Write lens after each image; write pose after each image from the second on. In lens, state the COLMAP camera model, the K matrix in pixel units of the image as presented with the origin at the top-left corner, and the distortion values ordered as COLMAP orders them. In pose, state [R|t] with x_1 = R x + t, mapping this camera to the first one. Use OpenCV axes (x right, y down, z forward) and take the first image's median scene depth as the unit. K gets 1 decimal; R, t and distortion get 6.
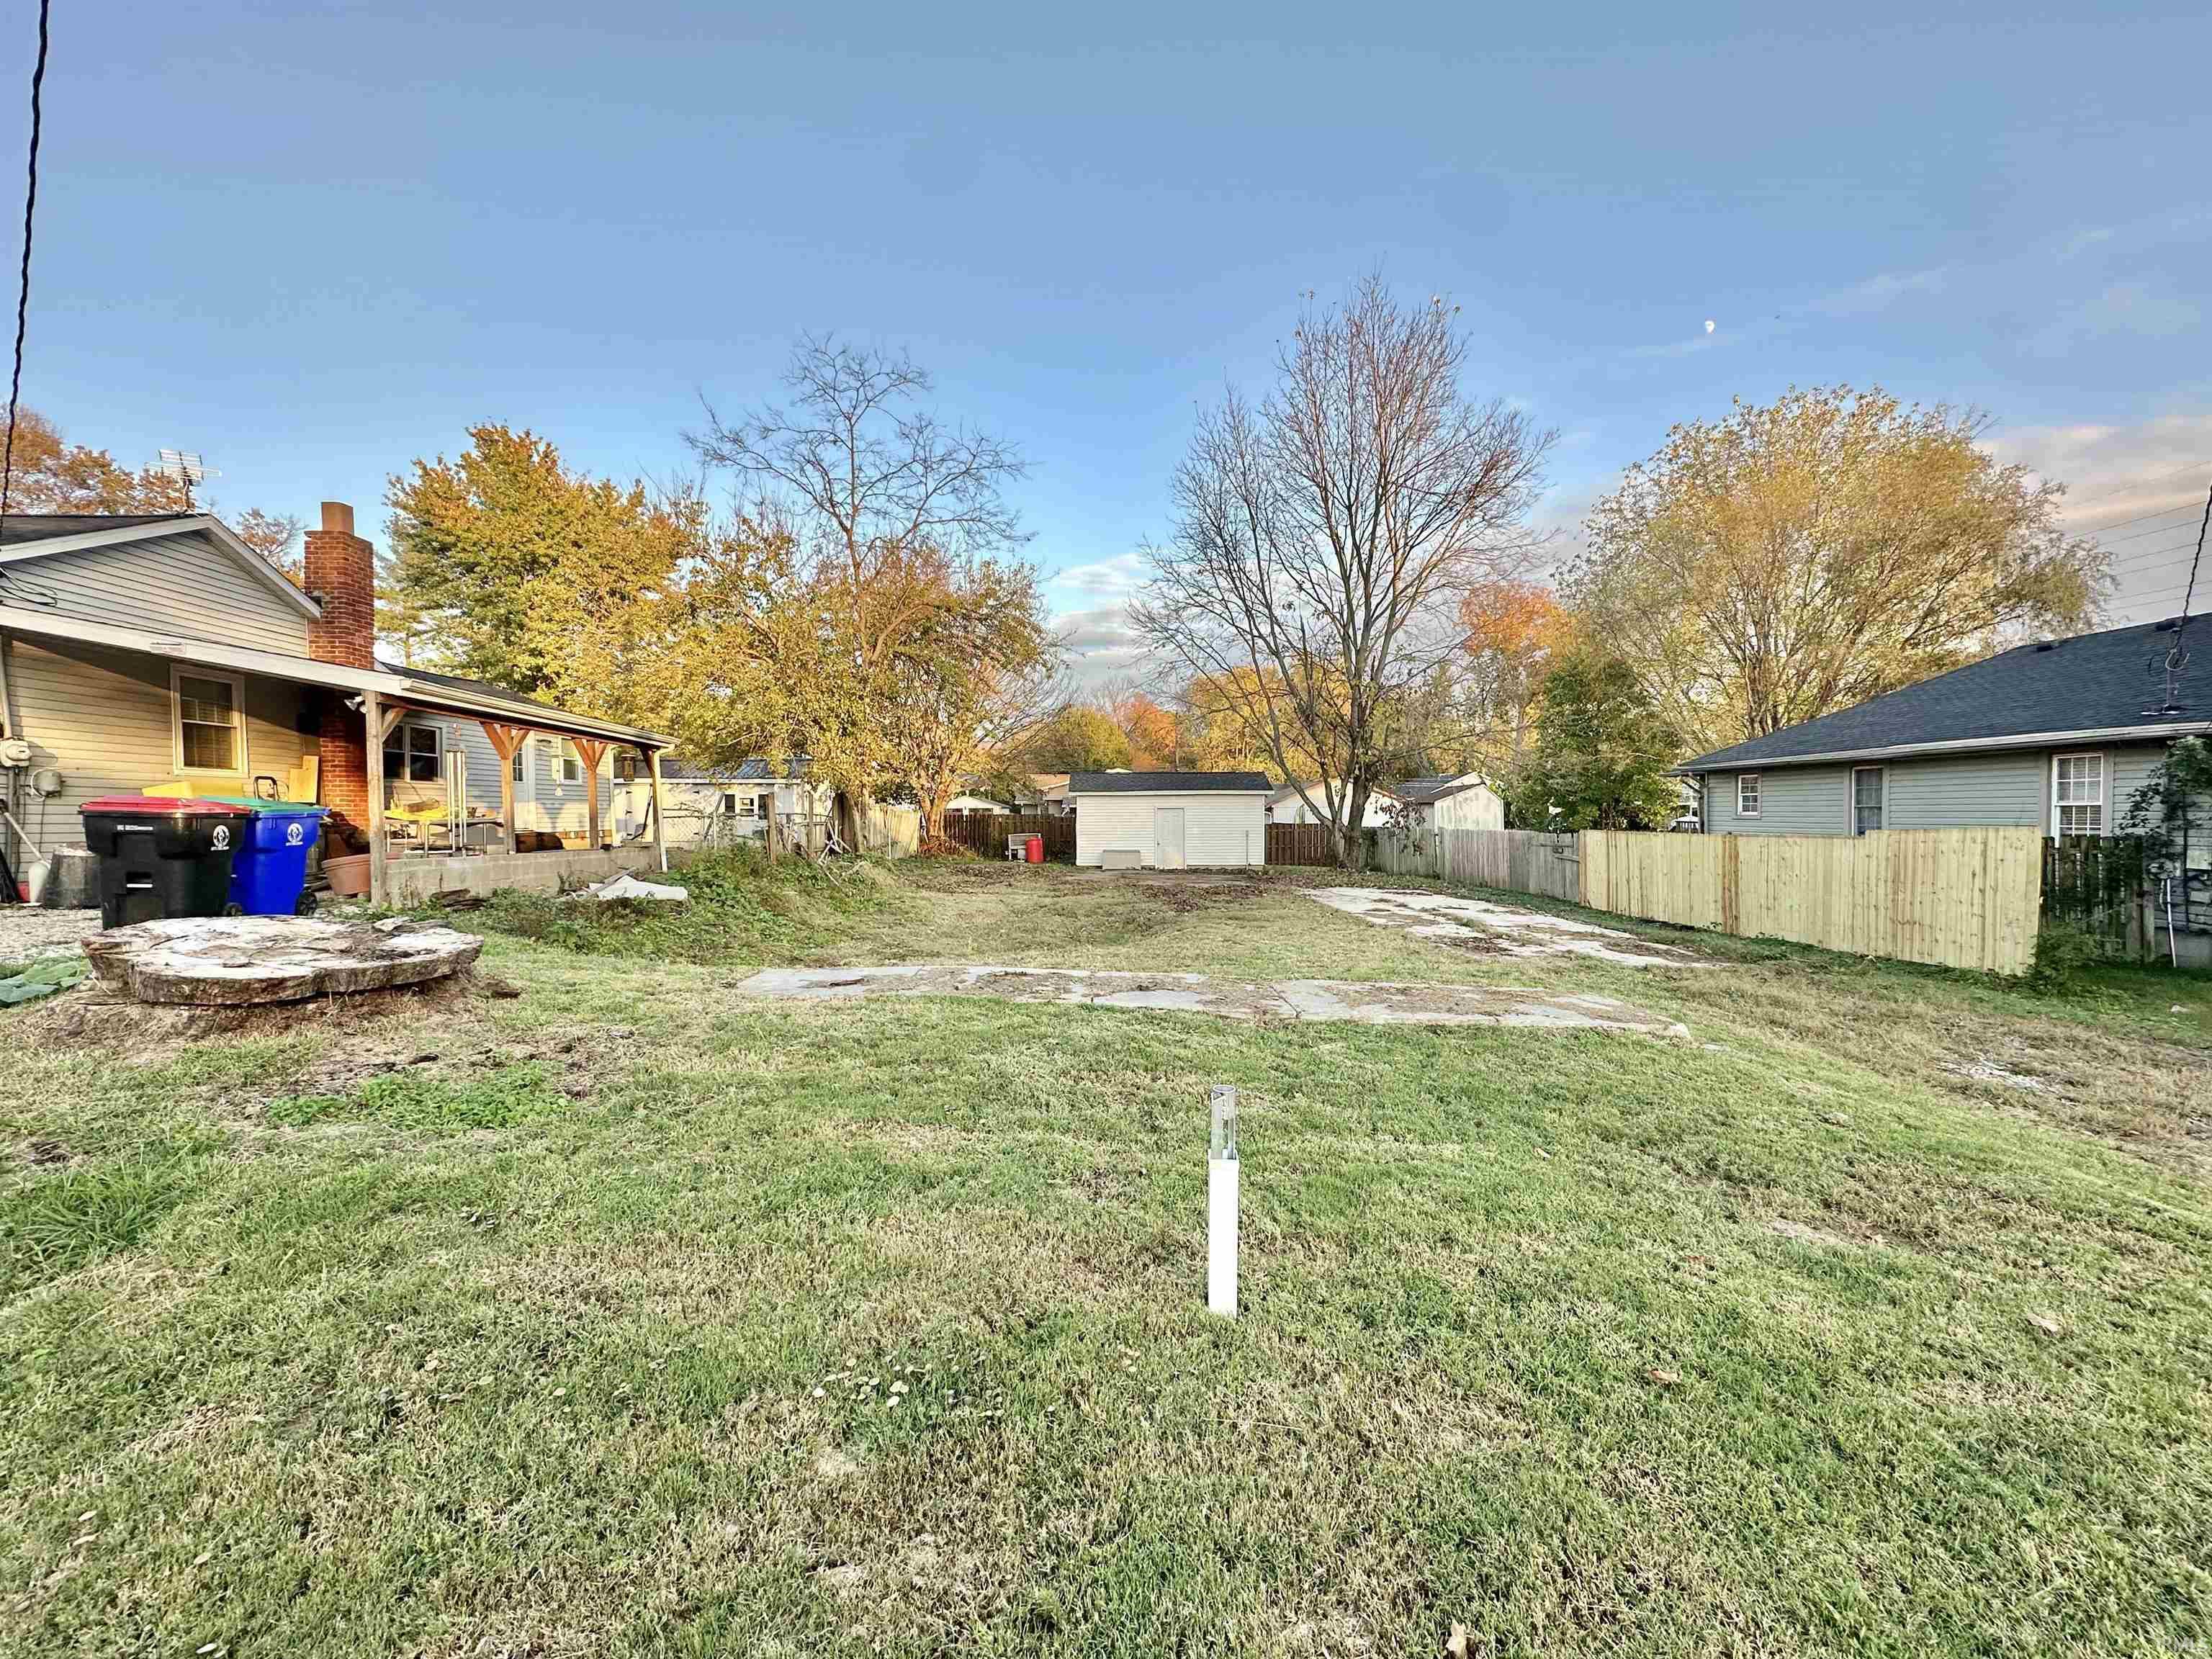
lens RADIAL K [[883.5, 0, 1106.0], [0, 883.5, 829.5], [0, 0, 1]] dist [-0.004123, 0.000264]
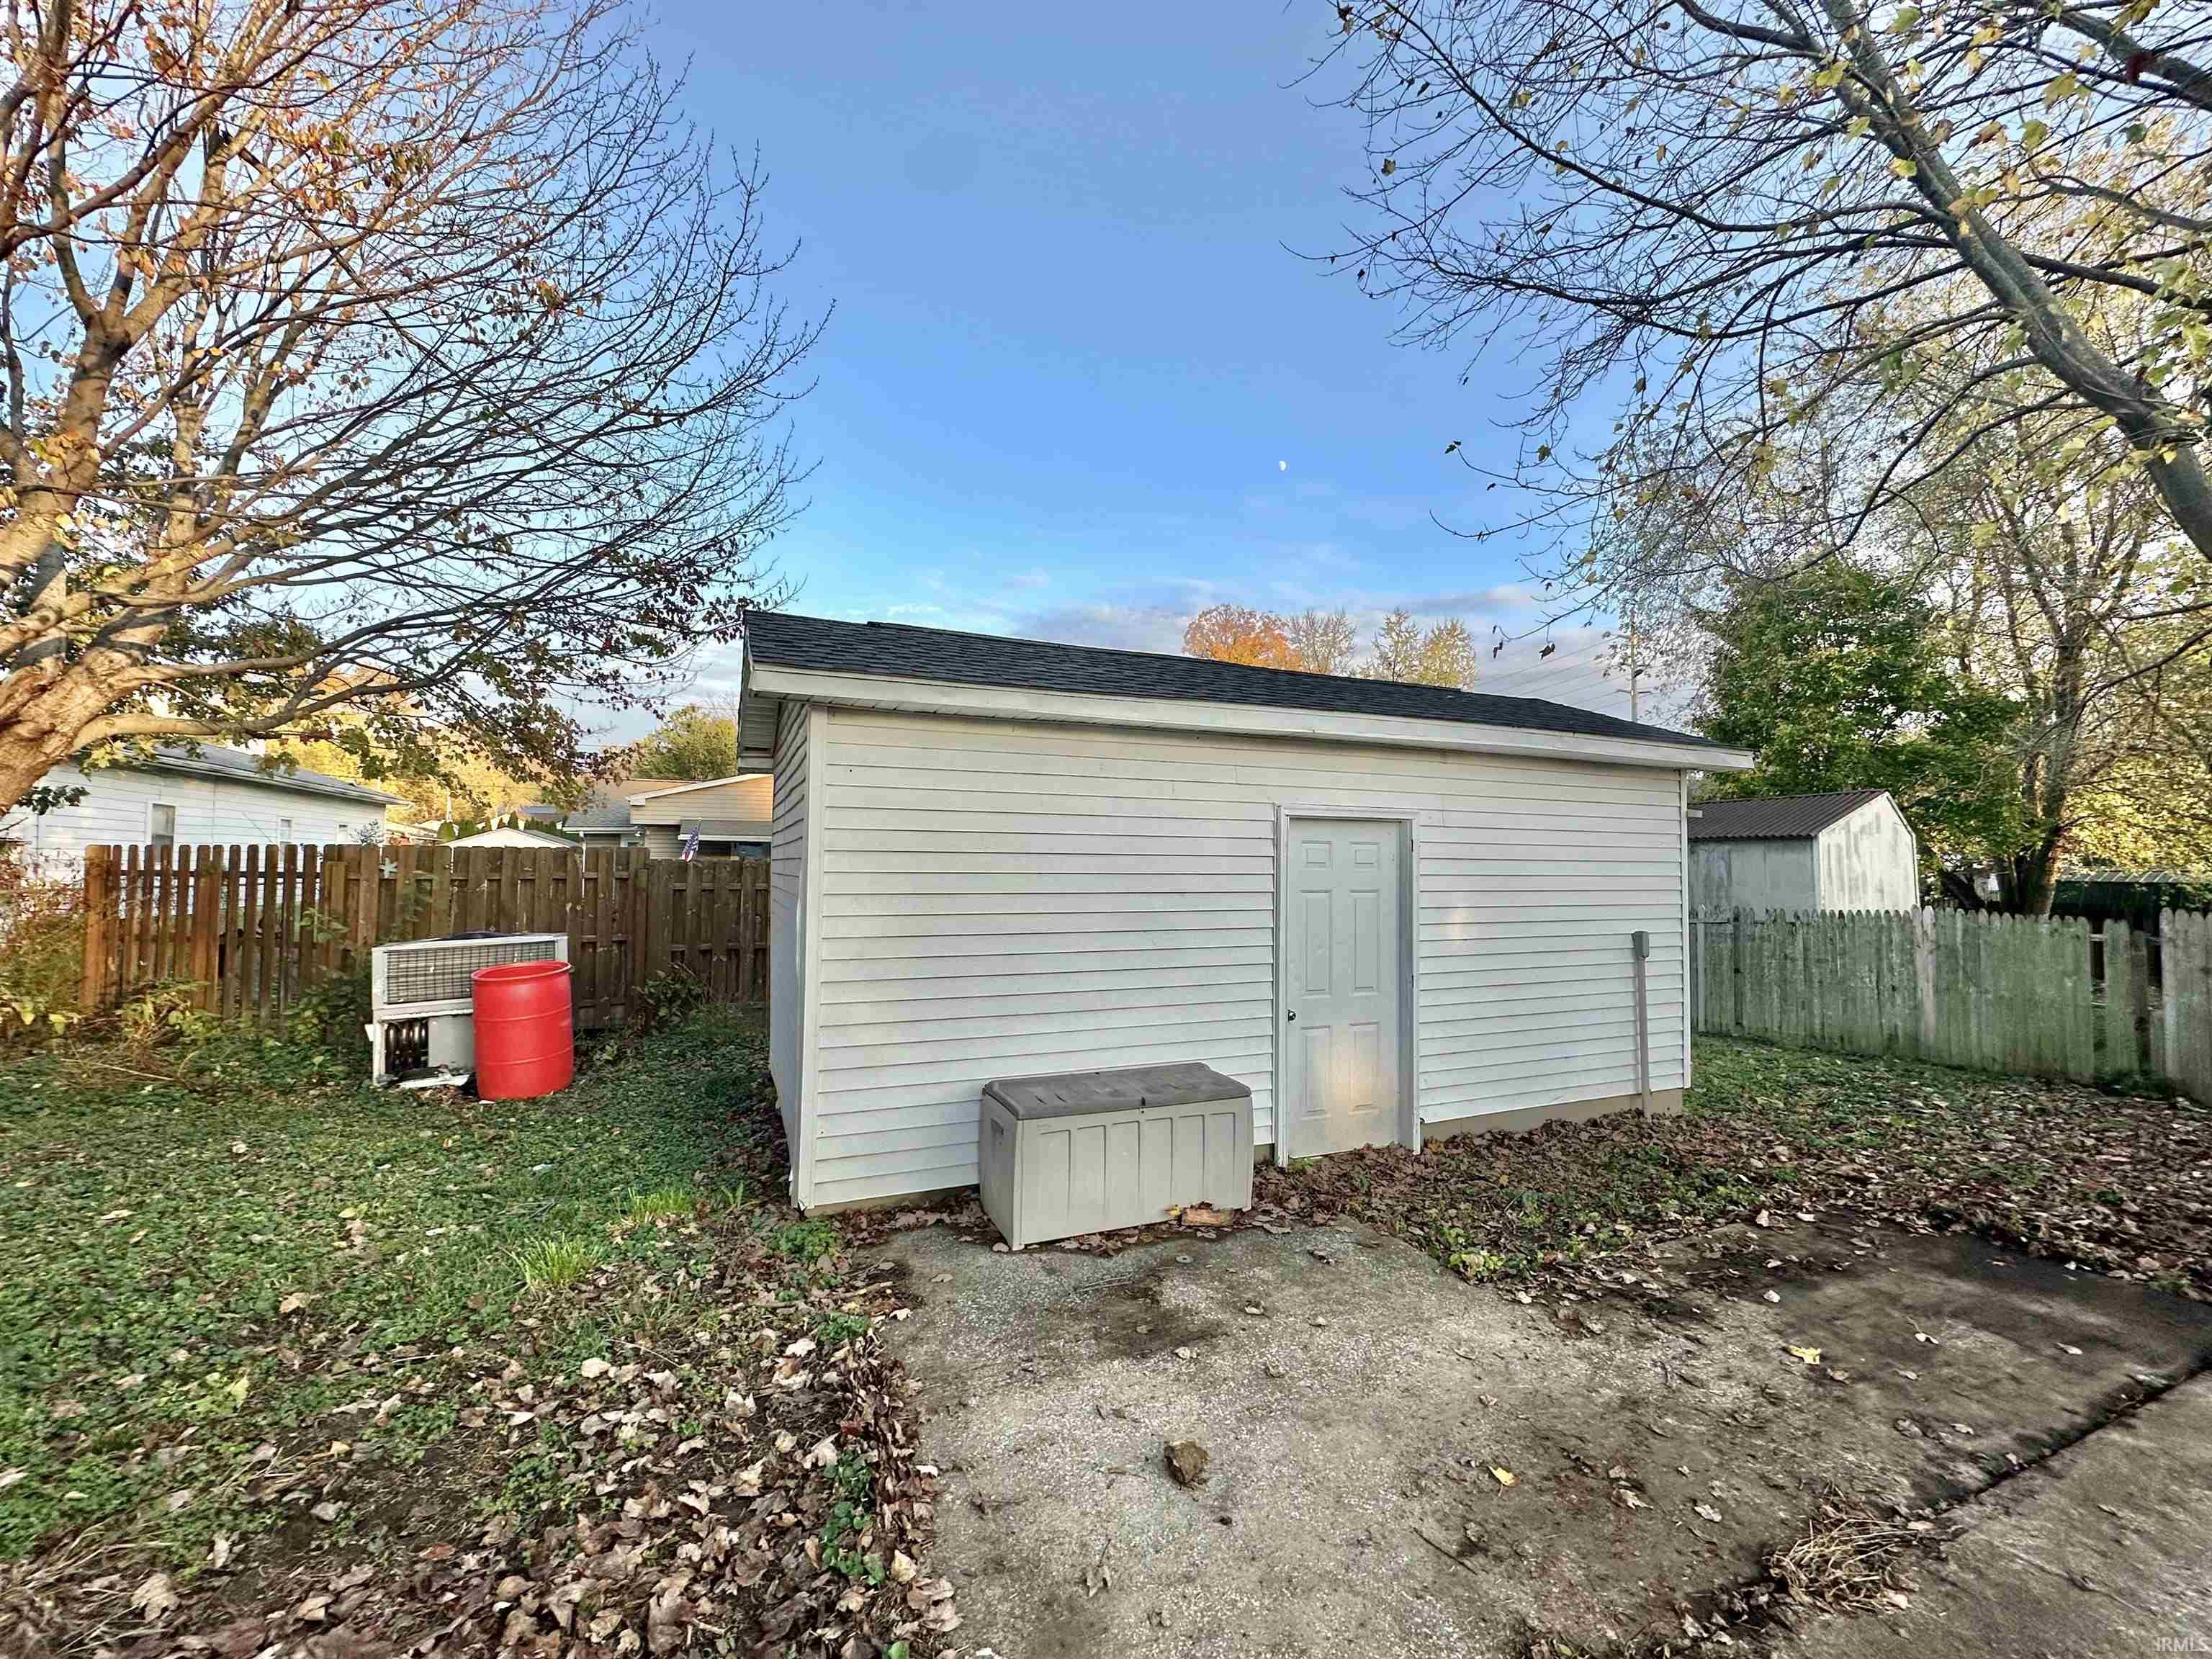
lens RADIAL K [[883.5, 0, 1106.0], [0, 883.5, 829.5], [0, 0, 1]] dist [-0.004123, 0.000264]
pose [[0.916509, 0.032291, 0.398709, -0.064384], [-0.008784, 0.998121, -0.060644, -0.015391], [-0.399918, 0.052078, 0.915070, 1.179475]]
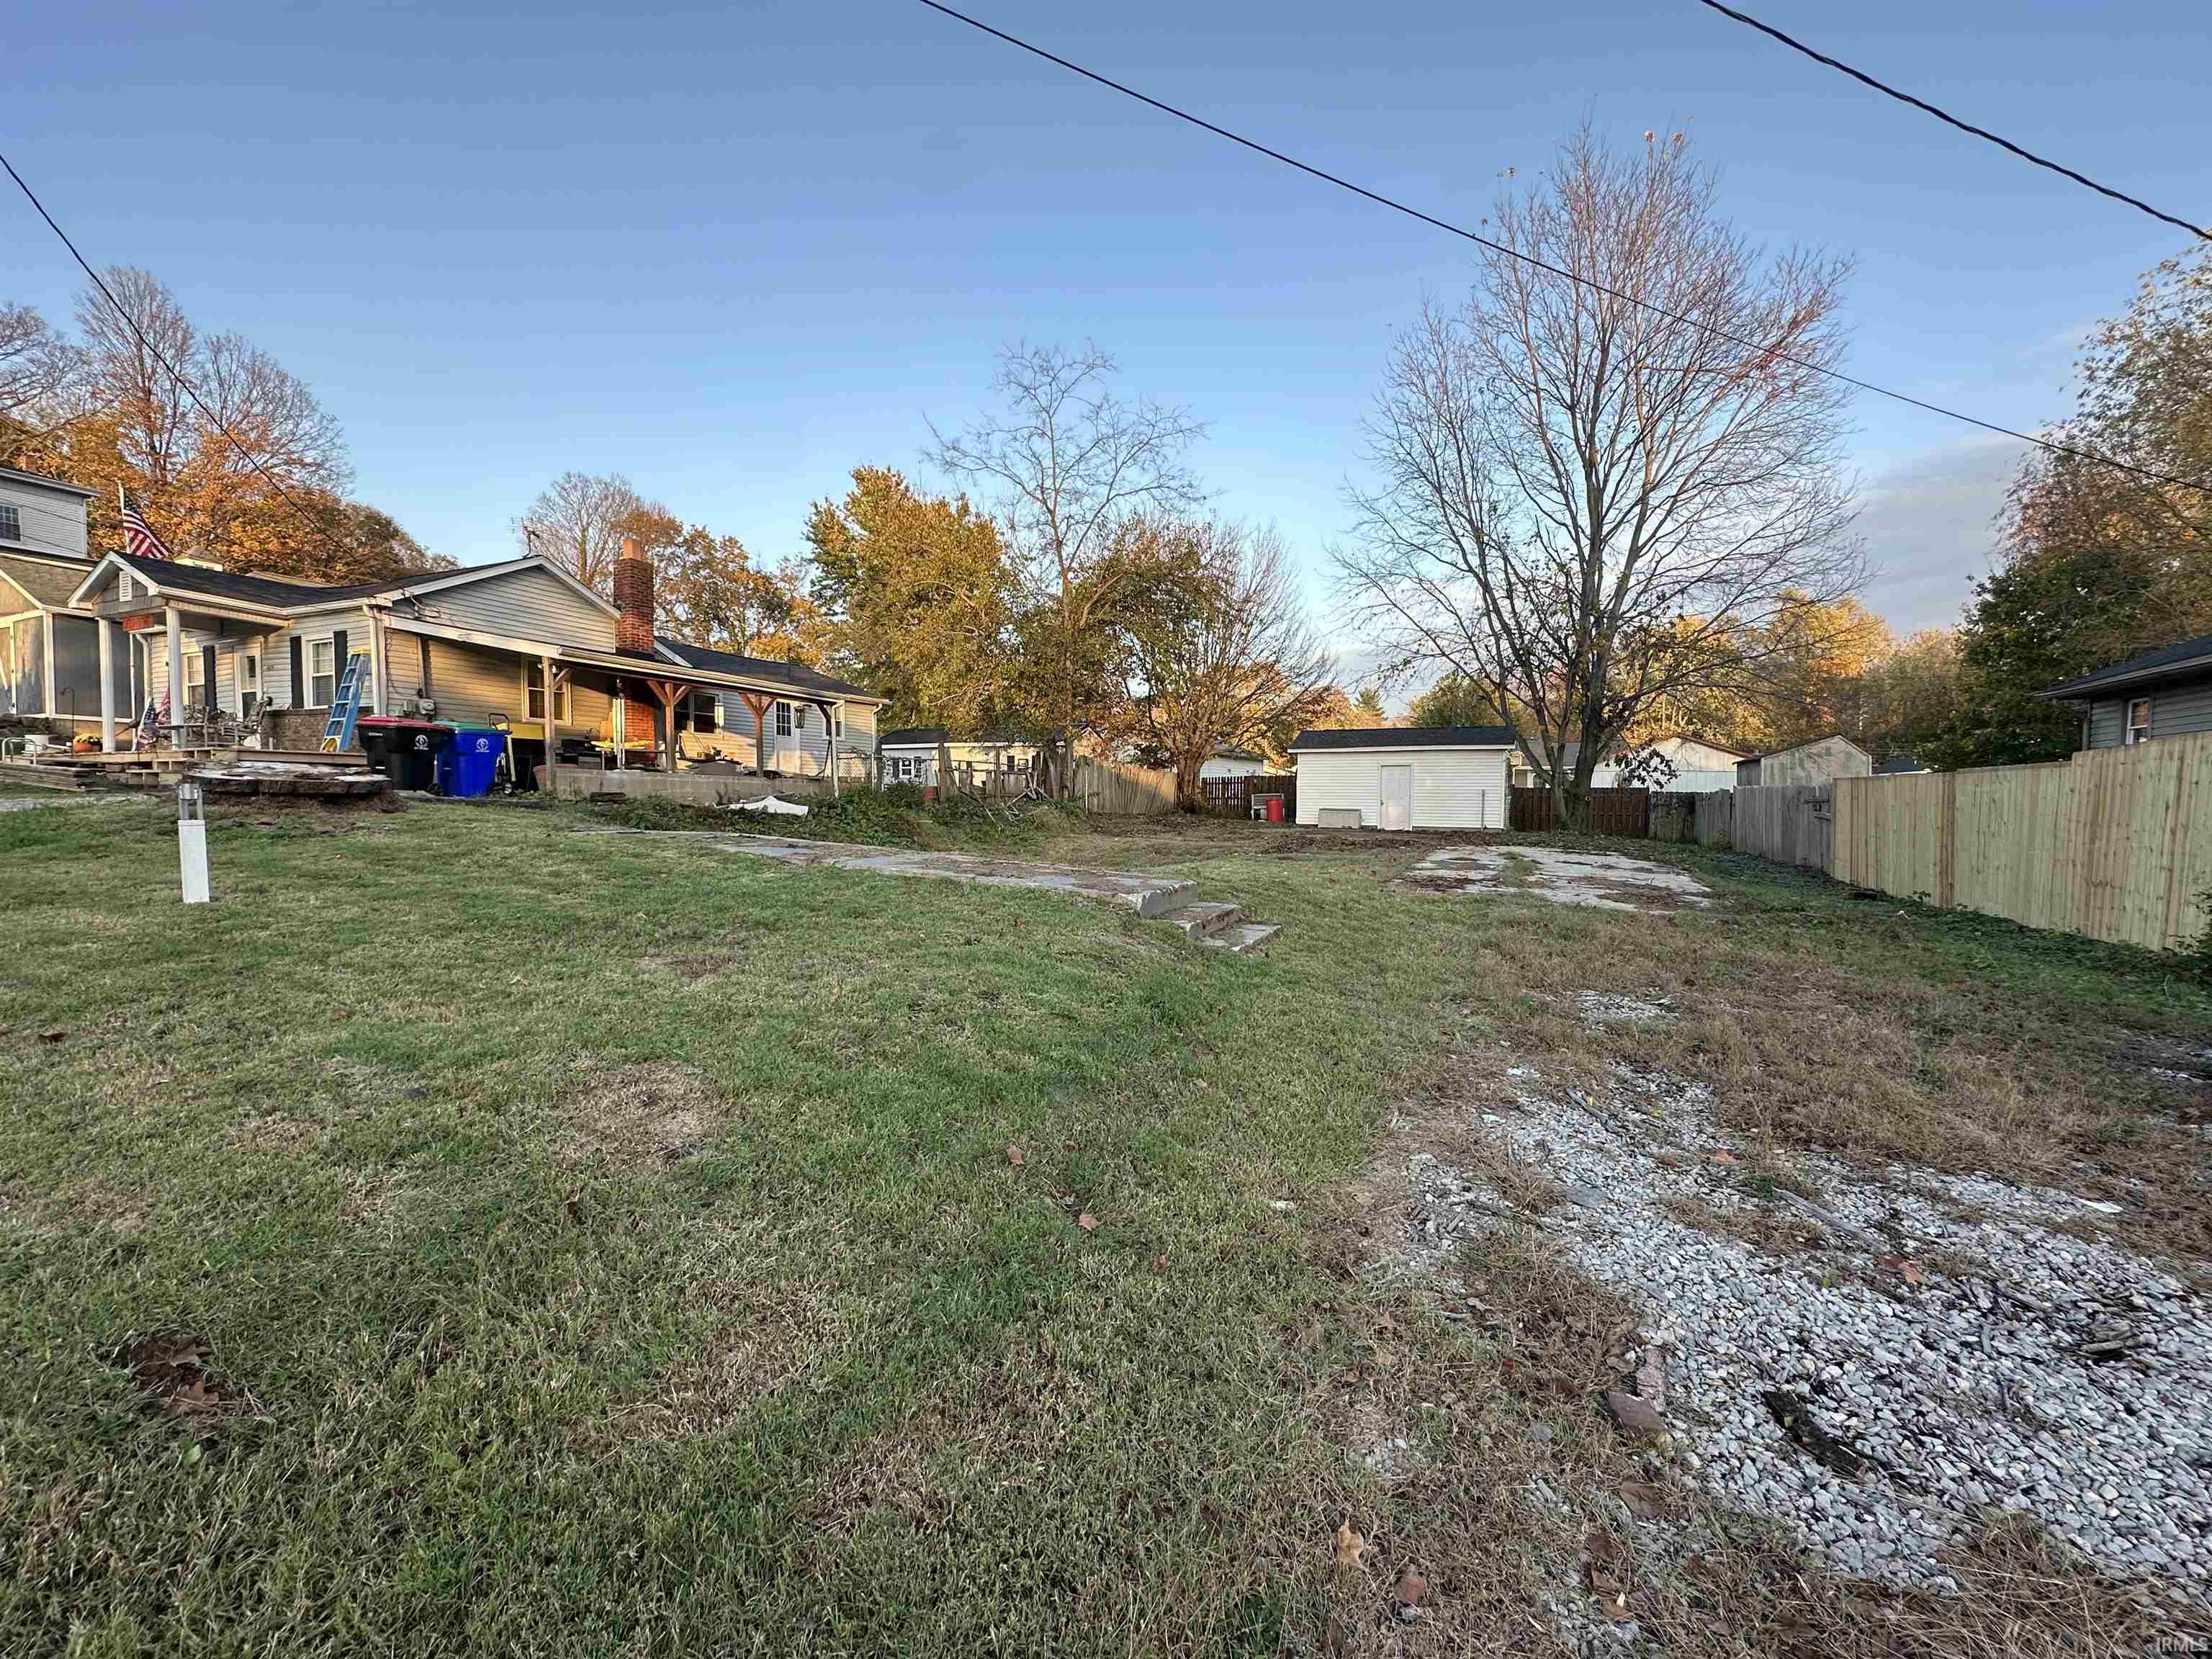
lens RADIAL K [[883.5, 0, 1106.0], [0, 883.5, 829.5], [0, 0, 1]] dist [-0.004123, 0.000264]
pose [[0.891392, 0.028939, -0.452309, 0.309170], [-0.019287, 0.999477, 0.025938, 0.035490], [0.452823, -0.014397, 0.891484, 0.027283]]
